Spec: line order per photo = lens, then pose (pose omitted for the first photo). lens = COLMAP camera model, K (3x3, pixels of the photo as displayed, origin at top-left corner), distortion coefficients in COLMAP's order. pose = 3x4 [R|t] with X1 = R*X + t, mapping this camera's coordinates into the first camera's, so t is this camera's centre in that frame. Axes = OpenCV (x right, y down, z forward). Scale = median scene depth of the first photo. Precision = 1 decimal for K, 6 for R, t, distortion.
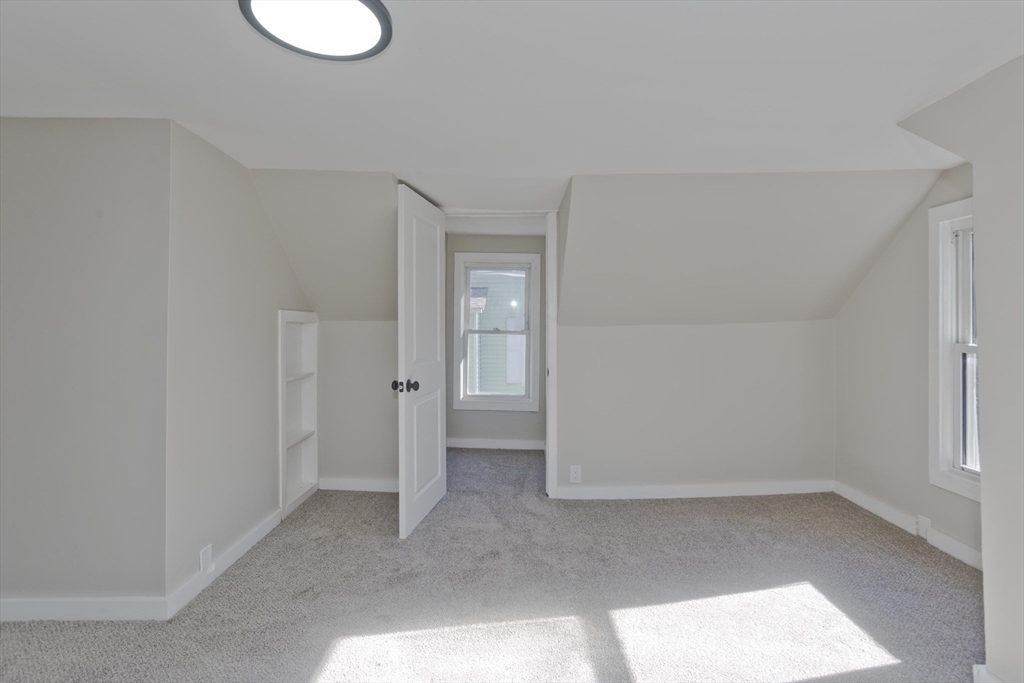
lens RADIAL K [[492.0, 0, 514.4], [0, 492.0, 336.8], [0, 0, 1]] dist [-0.055333, 0.033555]
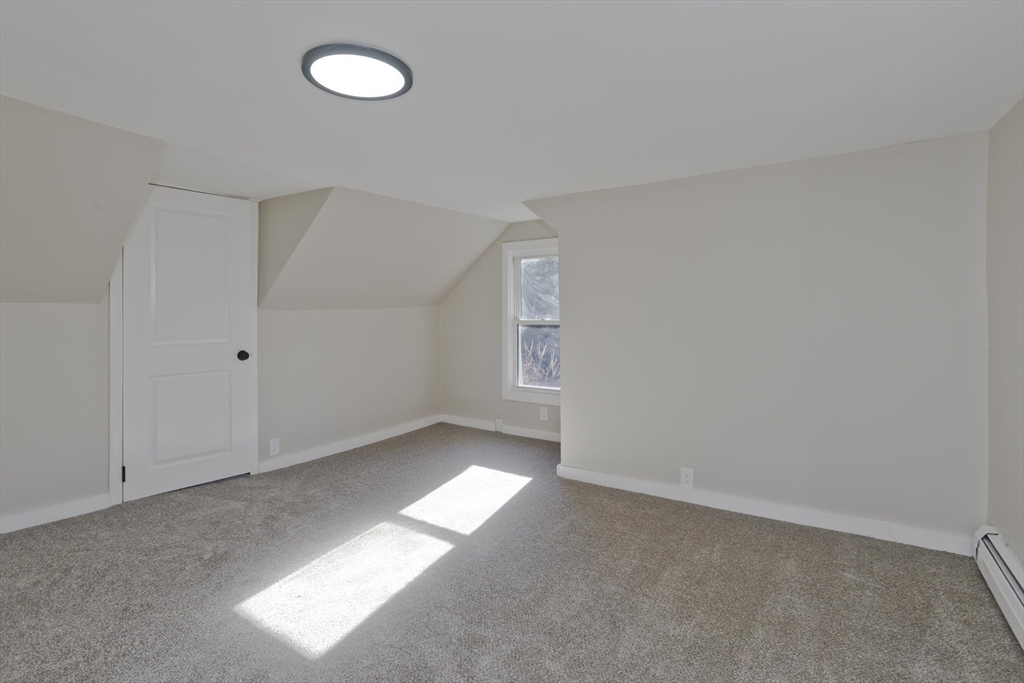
lens RADIAL K [[501.2, 0, 513.1], [0, 501.2, 332.7], [0, 0, 1]] dist [-0.036798, 0.023632]
pose [[0.557082, -0.029087, 0.829948, -0.649922], [0.020114, 0.999566, 0.021531, 0.024215], [-0.830214, 0.004699, 0.557425, -0.055824]]
